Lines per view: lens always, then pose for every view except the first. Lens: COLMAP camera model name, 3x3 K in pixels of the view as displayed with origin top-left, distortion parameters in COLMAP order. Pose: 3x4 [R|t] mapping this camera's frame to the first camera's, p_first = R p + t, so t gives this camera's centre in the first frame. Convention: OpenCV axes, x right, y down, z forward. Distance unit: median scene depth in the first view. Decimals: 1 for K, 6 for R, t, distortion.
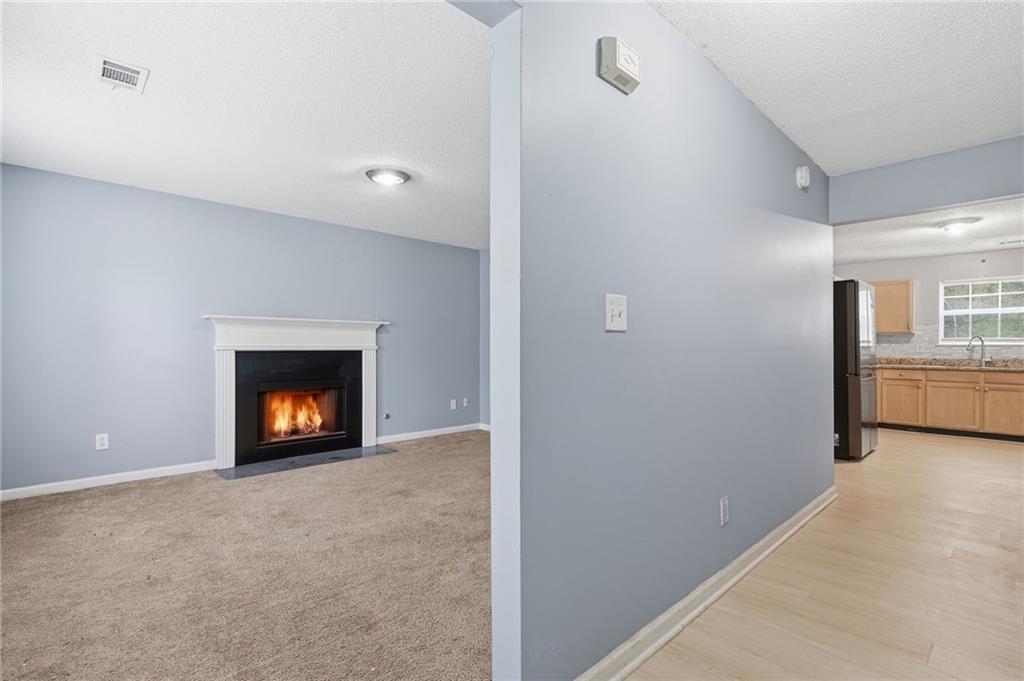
lens RADIAL K [[455.8, 0, 517.1], [0, 455.8, 350.4], [0, 0, 1]] dist [-0.001349, 0.000258]
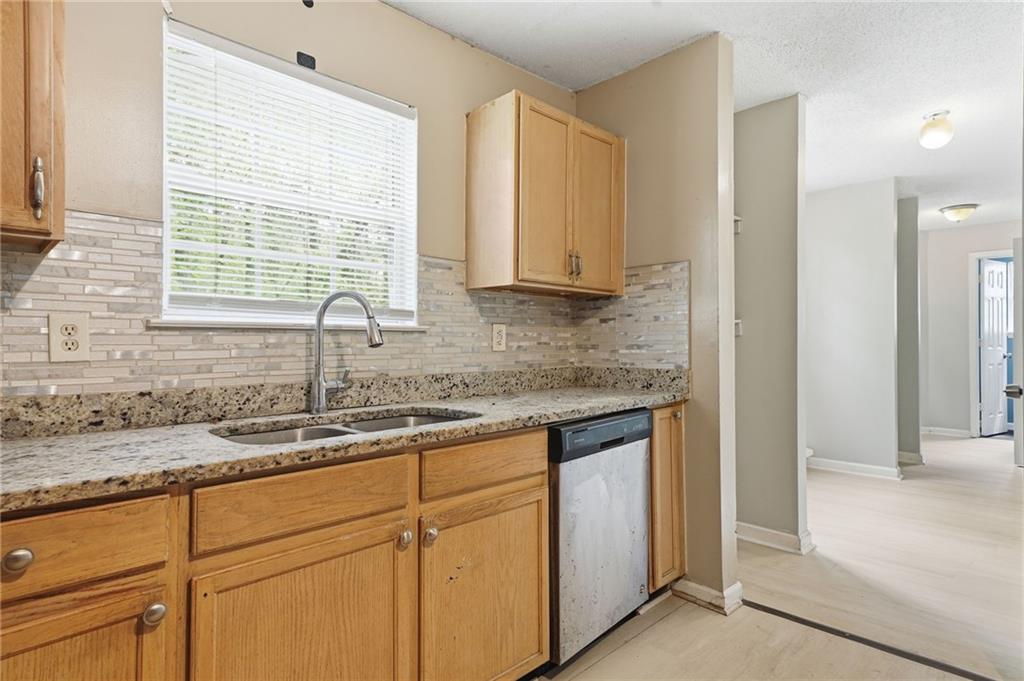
lens RADIAL K [[546.5, 0, 503.0], [0, 546.5, 333.9], [0, 0, 1]] dist [0.015282, 0.001625]
pose [[-0.012953, 0.015703, 0.999793, 0.712945], [0.008283, 0.999844, -0.015597, -0.002053], [-0.999882, 0.008080, -0.013081, 0.893768]]
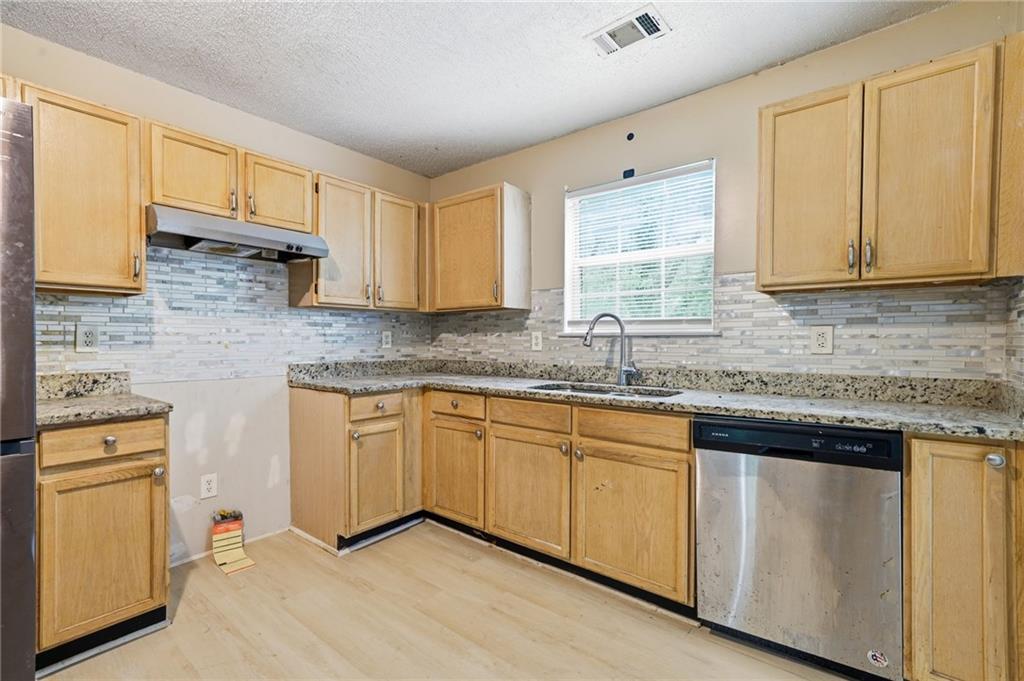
lens RADIAL K [[455.8, 0, 496.3], [0, 455.8, 347.1], [0, 0, 1]] dist [-0.001349, 0.000258]
pose [[0.992733, -0.001022, 0.120332, 0.847717], [0.000087, 0.999970, 0.007774, -0.002951], [-0.120336, -0.007707, 0.992703, 0.589763]]
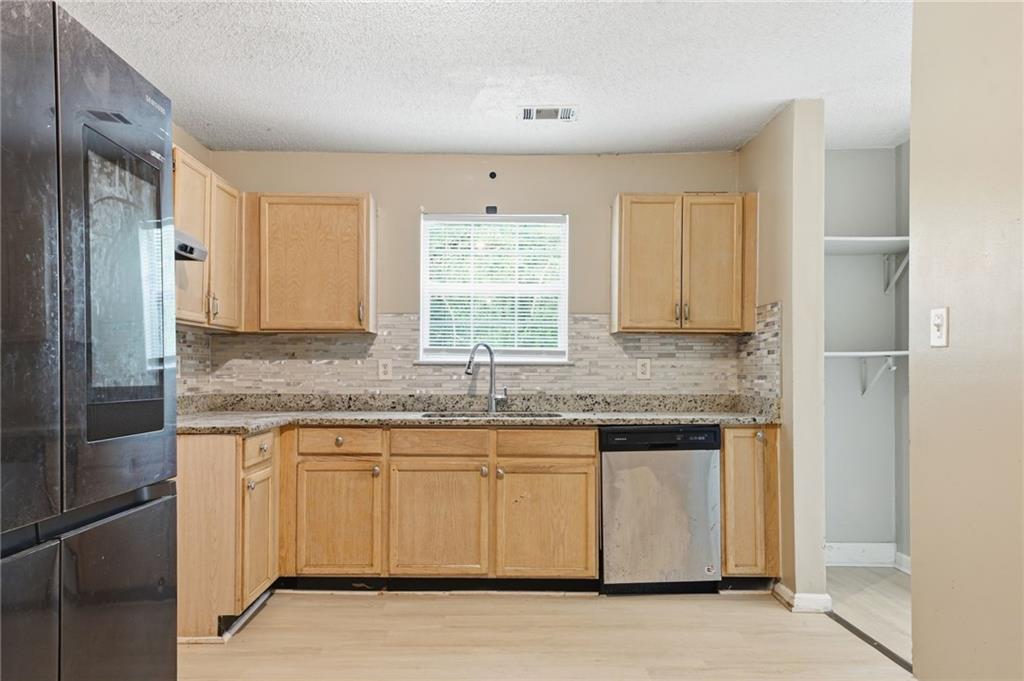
lens RADIAL K [[687.9, 0, 491.9], [0, 687.9, 362.7], [0, 0, 1]] dist [0.017266, 0.001814]
pose [[0.688798, 0.009817, 0.724887, 0.534484], [0.001958, 0.999879, -0.015401, -0.001675], [-0.724951, 0.012028, 0.688695, 0.535837]]
